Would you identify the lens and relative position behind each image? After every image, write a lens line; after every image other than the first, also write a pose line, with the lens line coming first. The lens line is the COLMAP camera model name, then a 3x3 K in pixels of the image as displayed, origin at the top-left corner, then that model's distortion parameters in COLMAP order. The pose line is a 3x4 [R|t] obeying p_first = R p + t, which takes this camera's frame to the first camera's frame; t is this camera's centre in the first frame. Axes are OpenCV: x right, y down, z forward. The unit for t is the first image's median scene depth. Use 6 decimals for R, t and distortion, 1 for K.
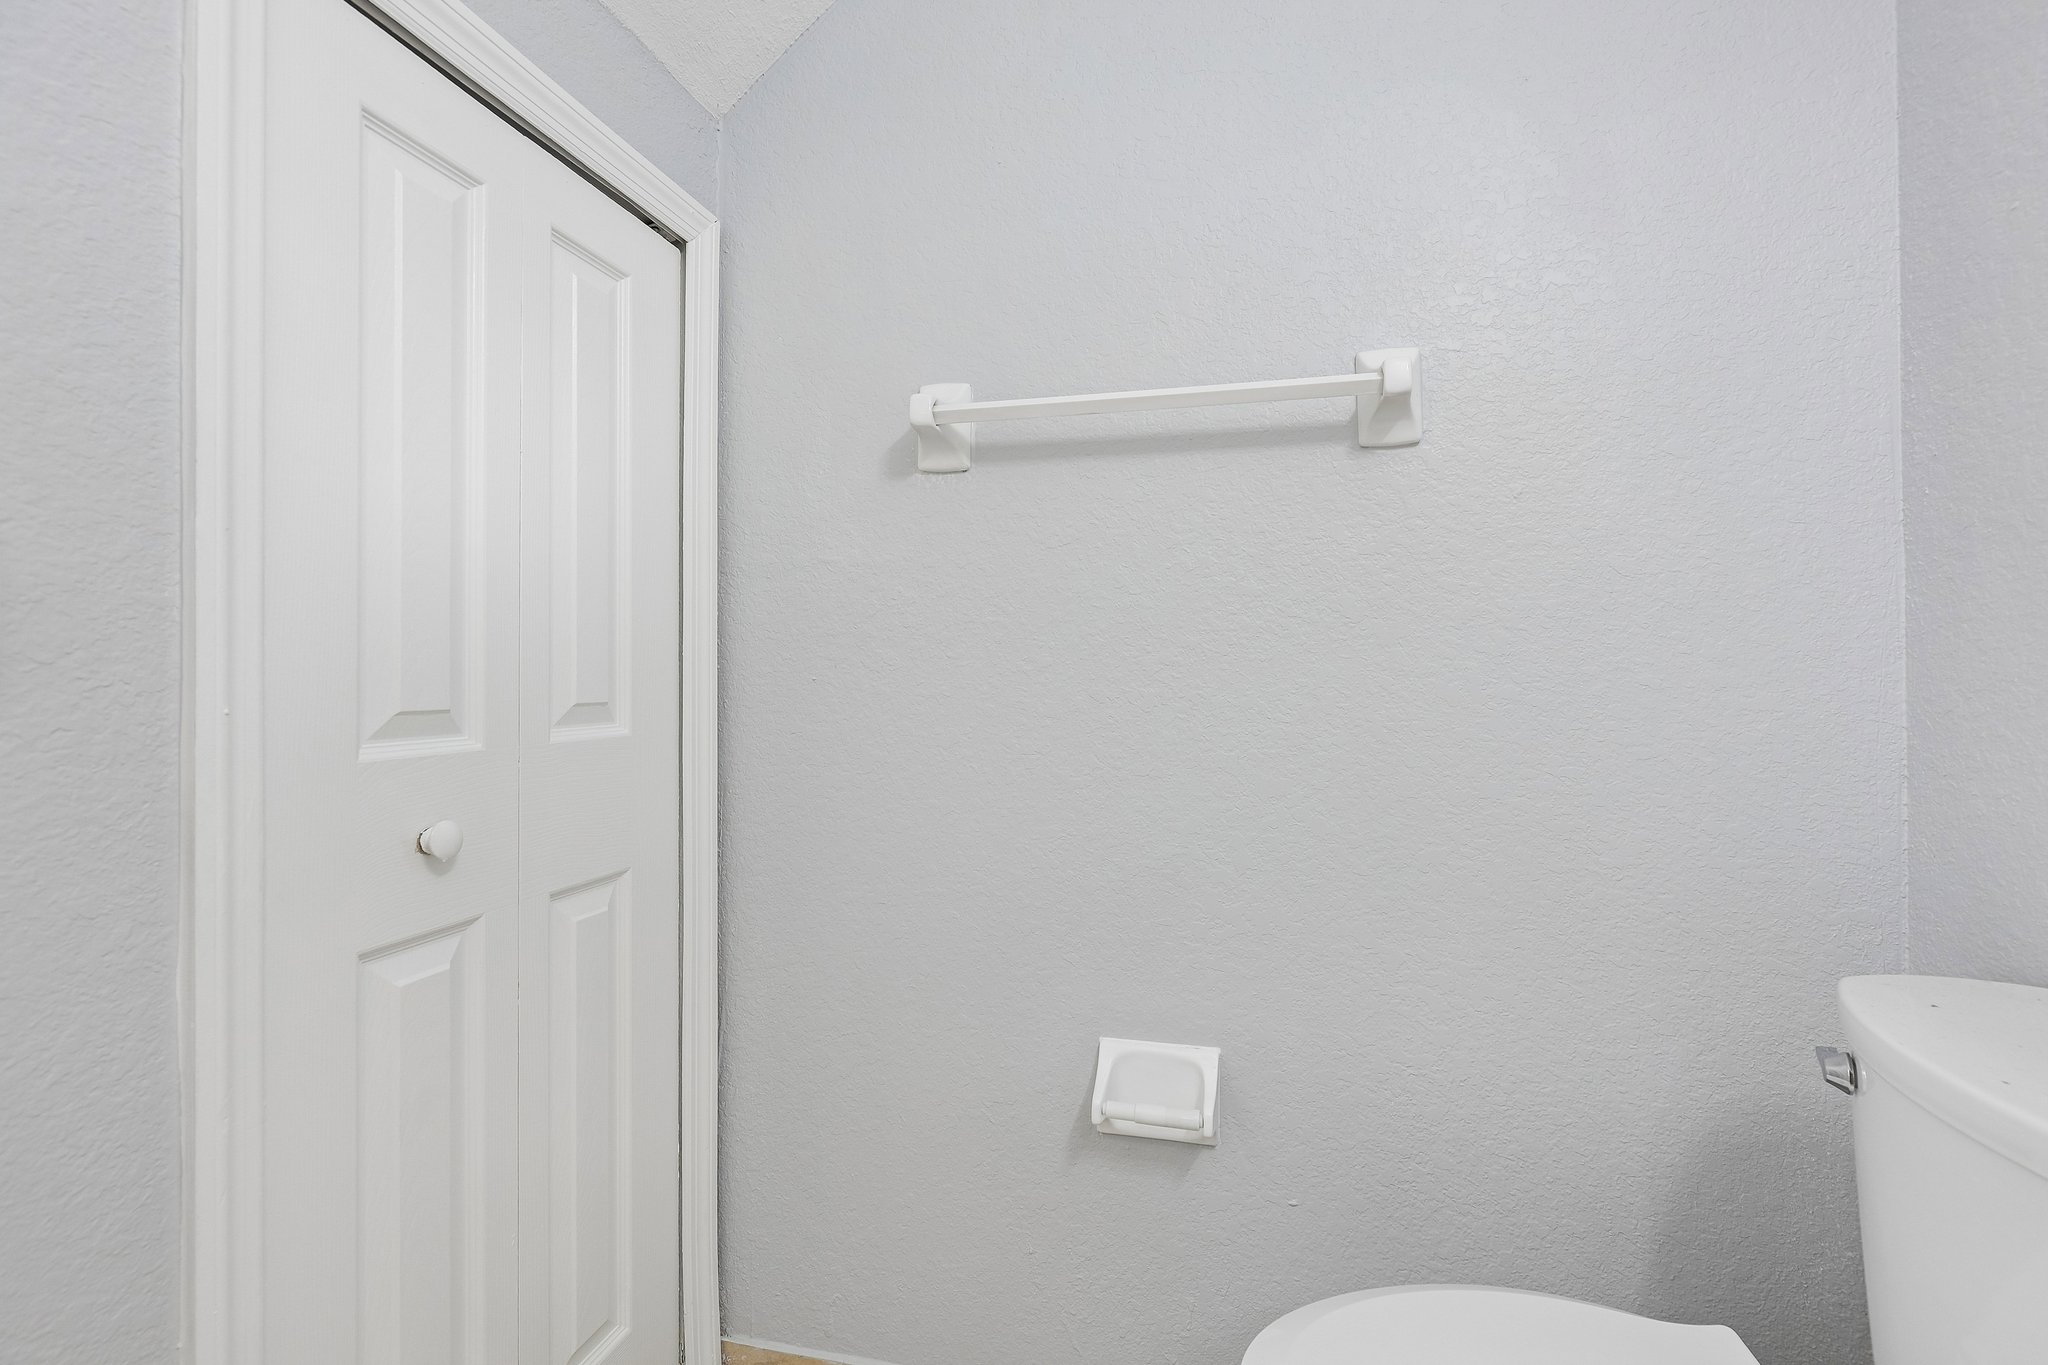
lens RADIAL K [[945.7, 0, 1037.6], [0, 945.7, 689.5], [0, 0, 1]] dist [0.001441, 0.000002]
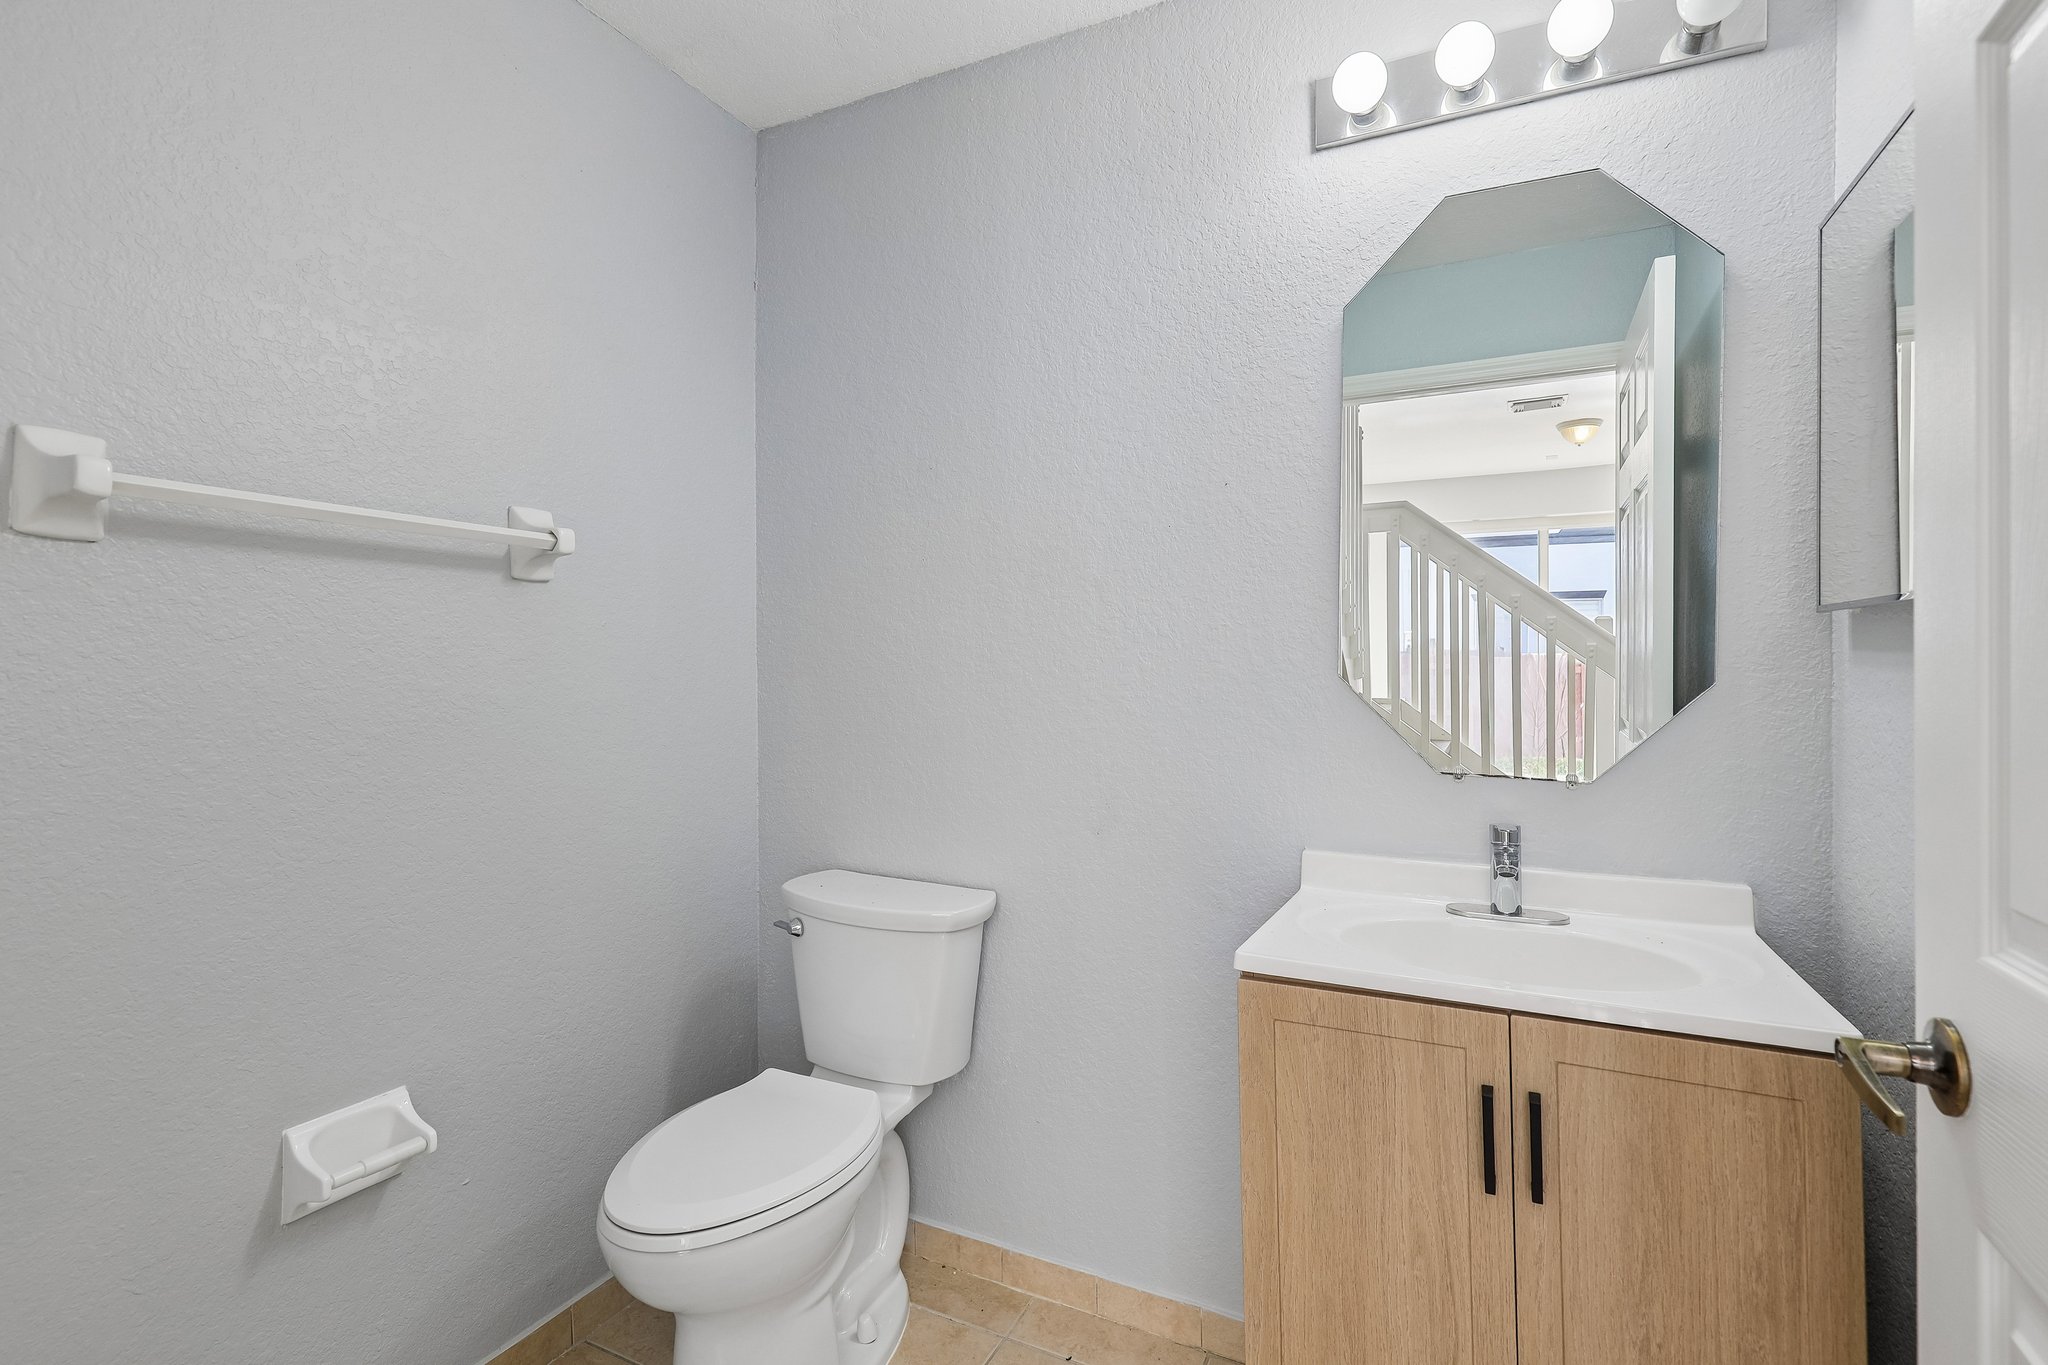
lens RADIAL K [[945.7, 0, 1037.6], [0, 945.7, 689.5], [0, 0, 1]] dist [0.001441, 0.000002]
pose [[0.218053, -0.020161, 0.975729, -0.773809], [0.002888, 0.999796, 0.020013, -0.124846], [-0.975933, -0.001546, 0.218067, 0.004054]]
